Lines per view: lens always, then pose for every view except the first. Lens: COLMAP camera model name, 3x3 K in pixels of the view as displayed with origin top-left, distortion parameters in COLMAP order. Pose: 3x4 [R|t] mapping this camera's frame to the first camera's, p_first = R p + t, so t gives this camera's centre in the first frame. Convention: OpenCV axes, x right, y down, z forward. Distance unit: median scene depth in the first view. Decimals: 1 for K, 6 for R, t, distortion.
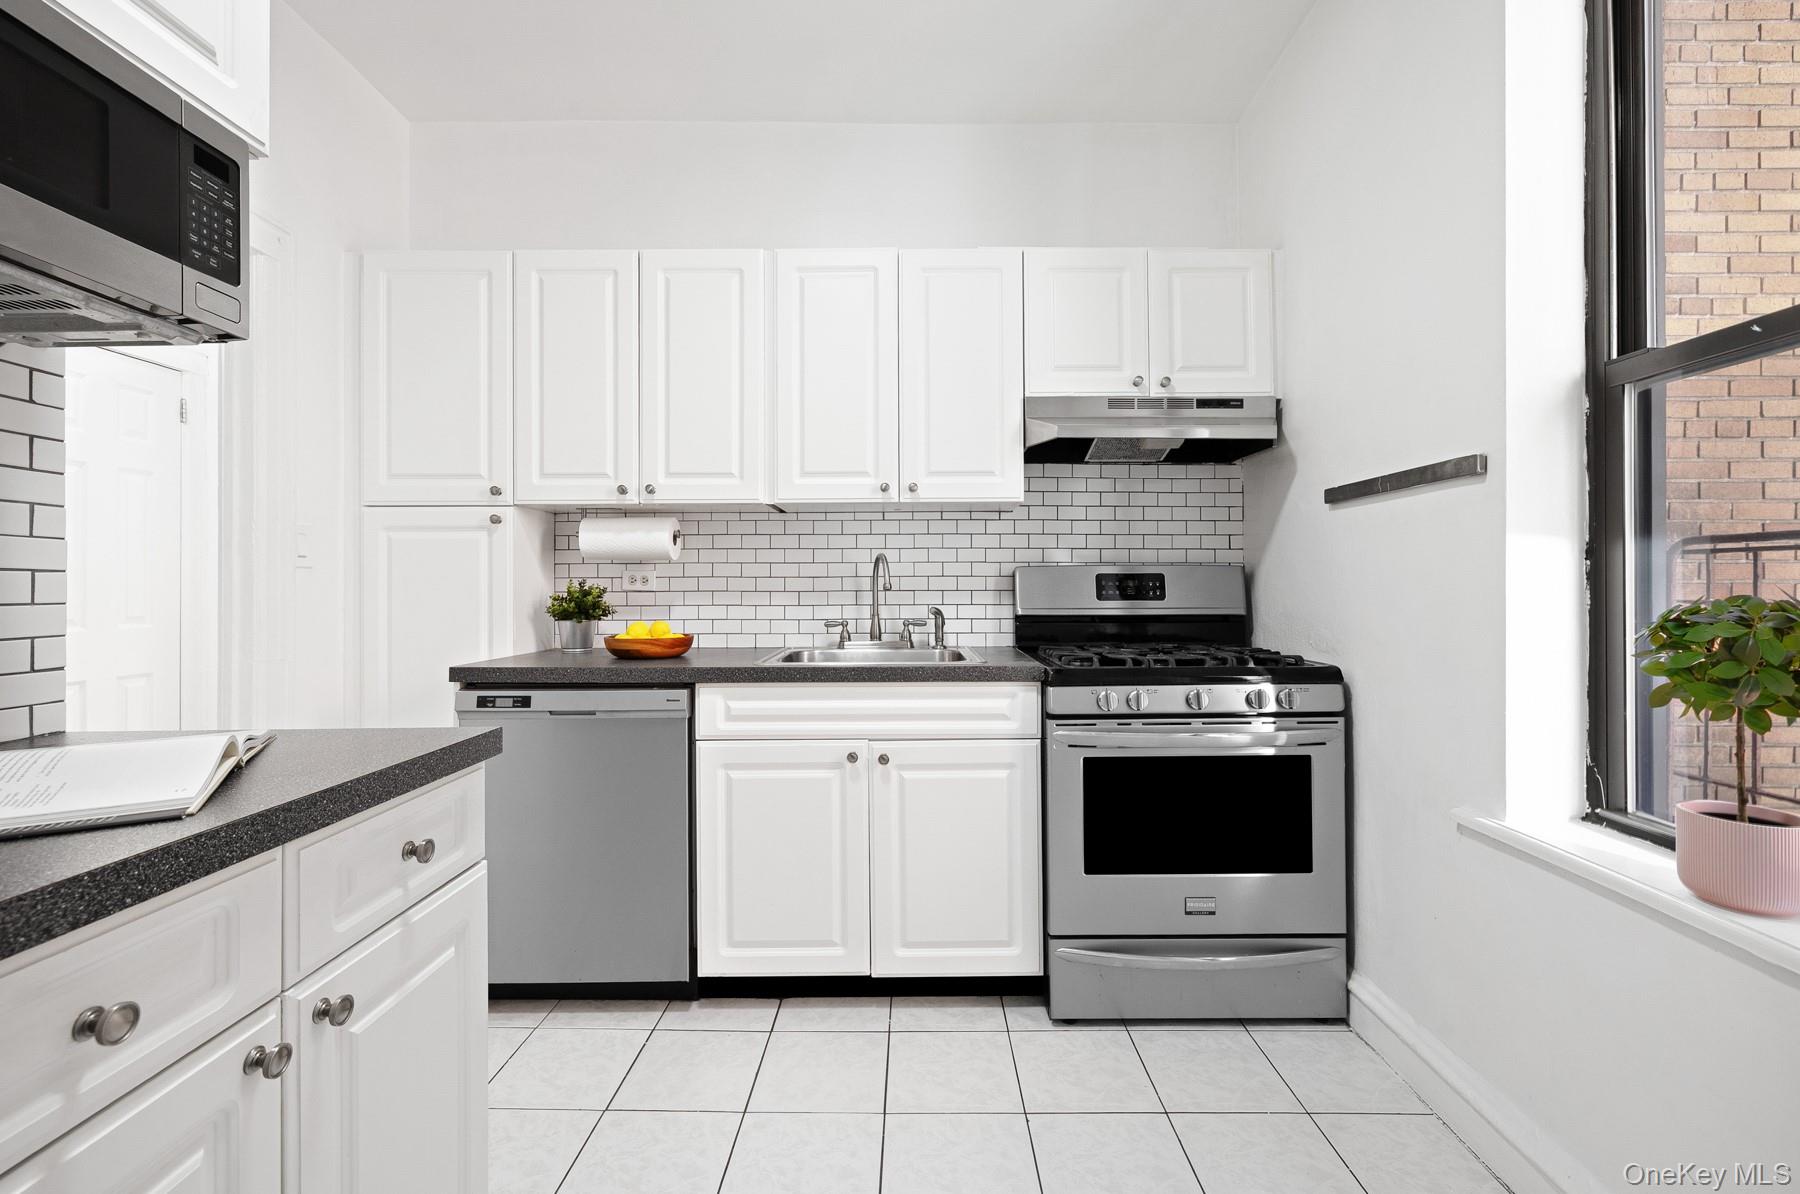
lens RADIAL K [[785.3, 0, 898.3], [0, 785.3, 584.6], [0, 0, 1]] dist [0.010020, -0.000430]
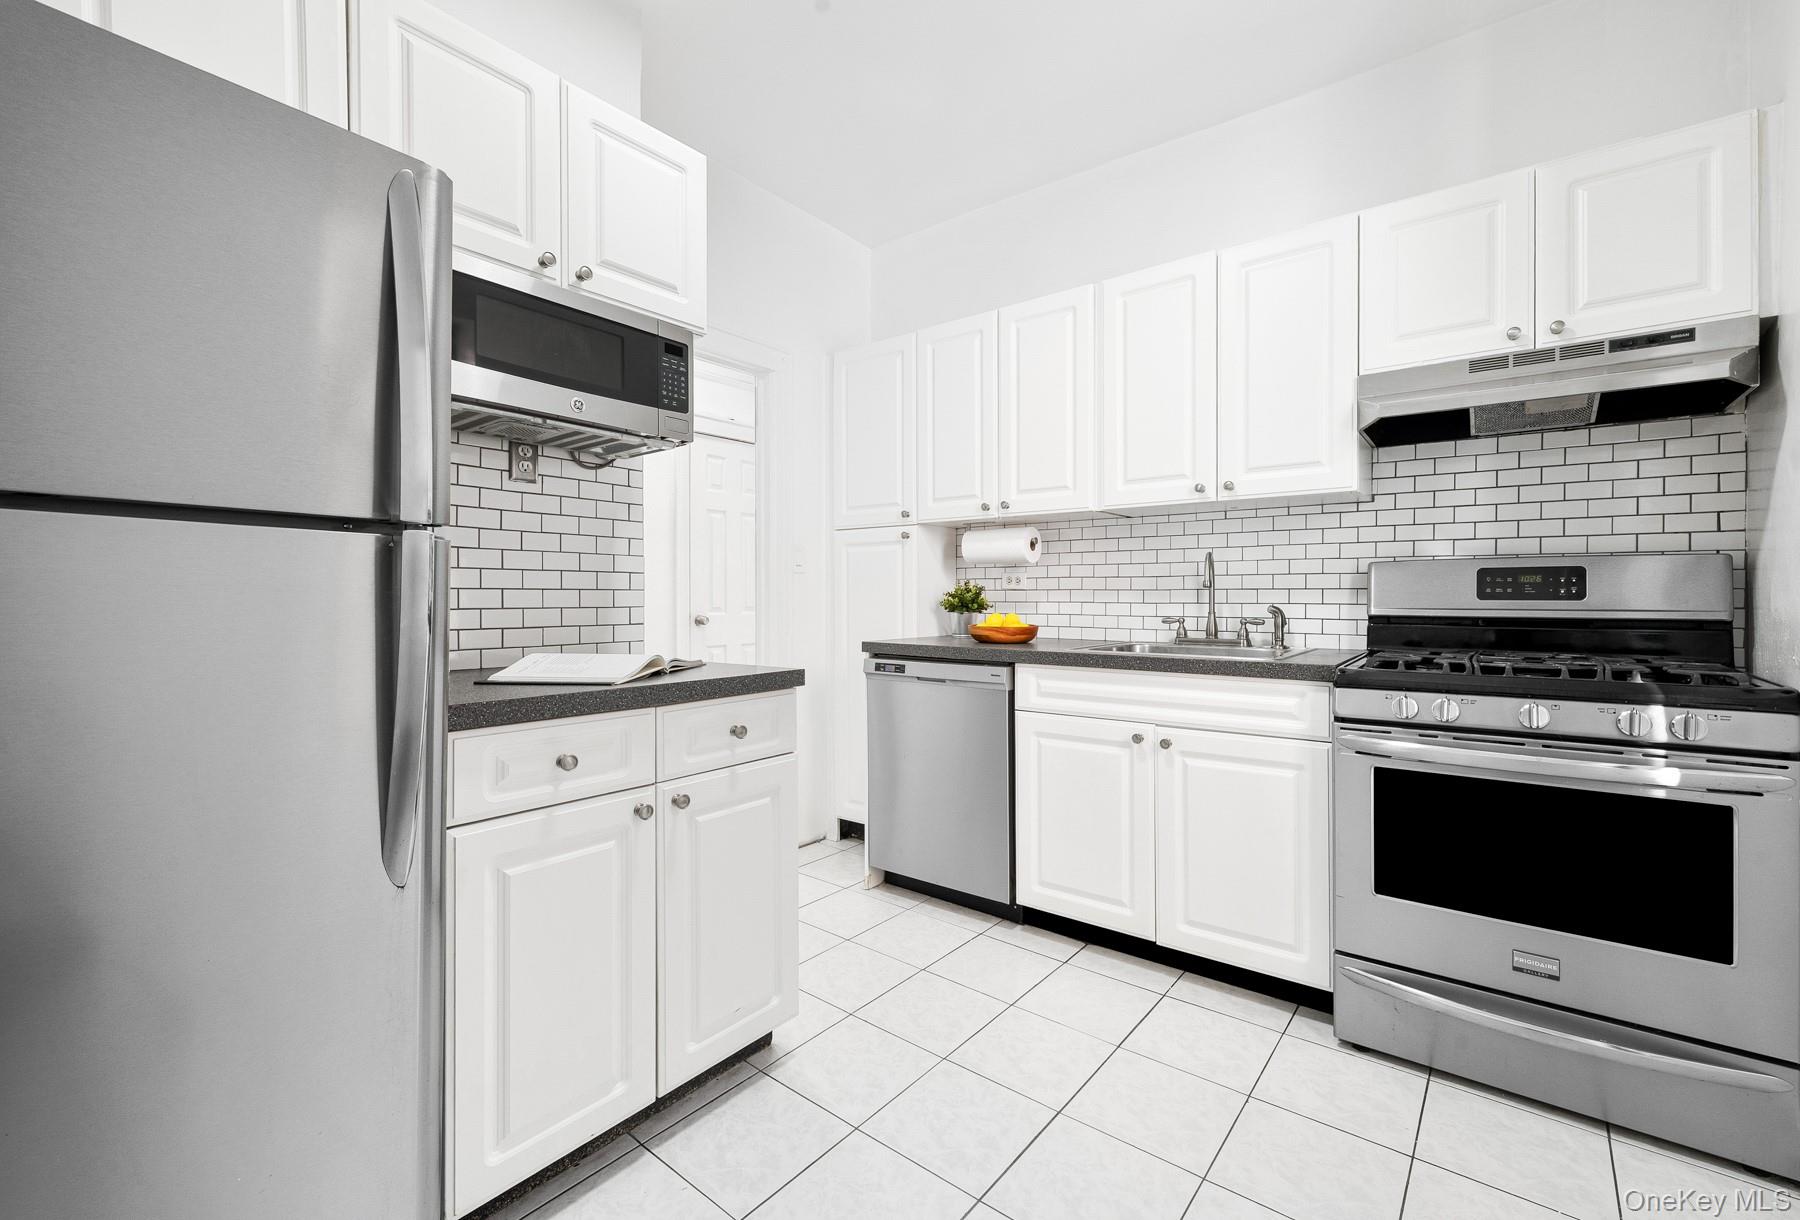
lens RADIAL K [[785.3, 0, 912.0], [0, 785.3, 606.5], [0, 0, 1]] dist [0.010020, -0.000430]
pose [[0.786648, 0.011959, -0.617285, 0.349842], [-0.001854, 0.999854, 0.017008, 0.016656], [0.617399, -0.012235, 0.786555, -0.051464]]
